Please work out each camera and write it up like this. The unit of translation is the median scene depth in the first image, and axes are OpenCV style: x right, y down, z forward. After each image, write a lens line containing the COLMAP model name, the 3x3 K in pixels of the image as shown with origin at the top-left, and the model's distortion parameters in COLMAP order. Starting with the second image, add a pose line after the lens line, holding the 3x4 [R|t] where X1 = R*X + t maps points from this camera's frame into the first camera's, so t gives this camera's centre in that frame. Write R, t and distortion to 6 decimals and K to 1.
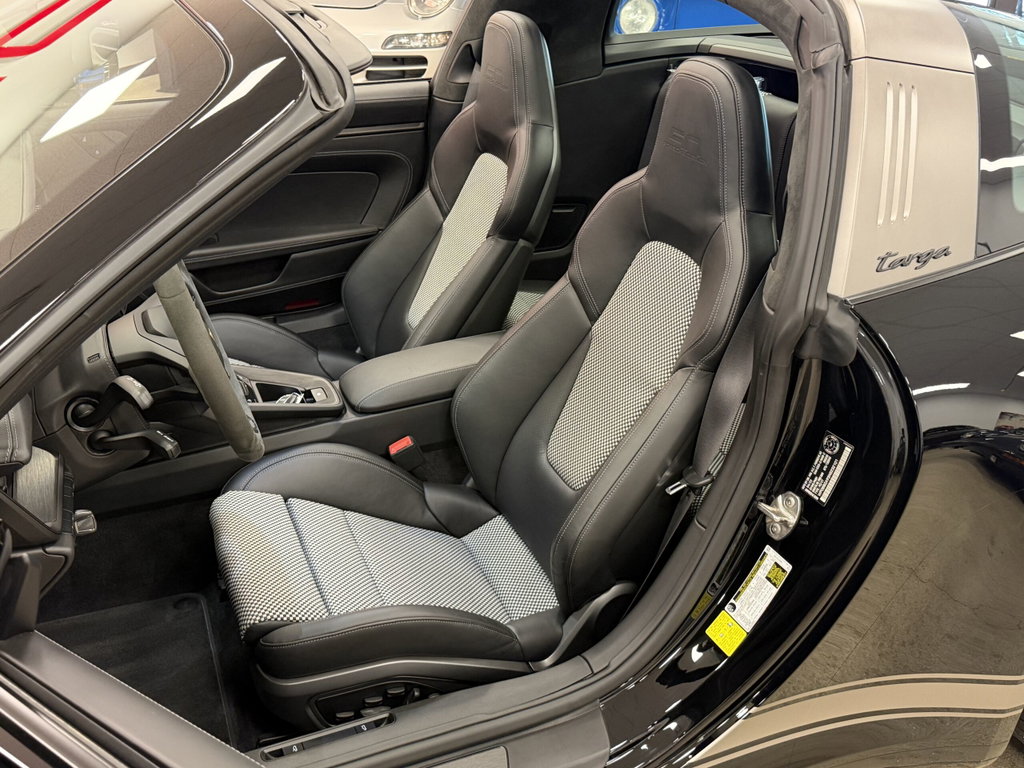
lens RADIAL K [[1003.0, 0, 510.2], [0, 1003.0, 383.2], [0, 0, 1]] dist [0.150663, -0.329374]
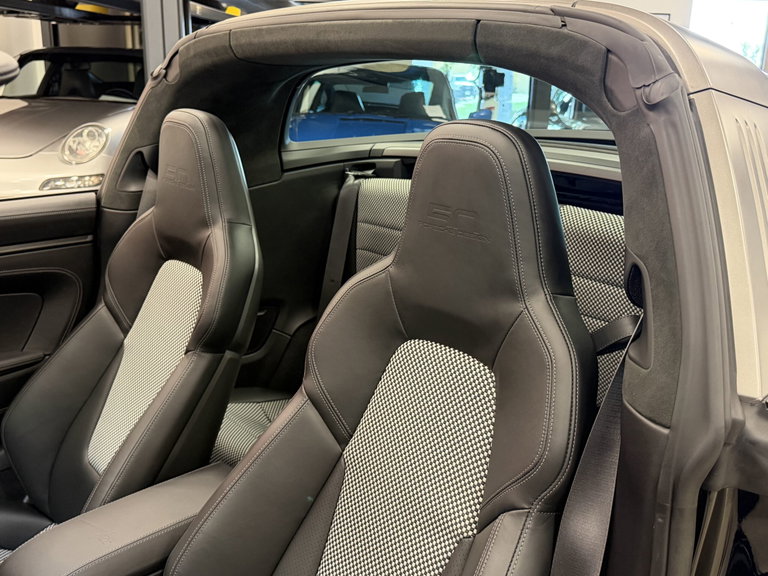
lens RADIAL K [[752.2, 0, 382.6], [0, 752.2, 287.4], [0, 0, 1]] dist [0.150663, -0.329374]
pose [[0.954169, -0.077538, 0.289048, -0.045413], [0.133251, 0.974902, -0.178352, -0.062570], [-0.267965, 0.208694, 0.940554, 0.343112]]
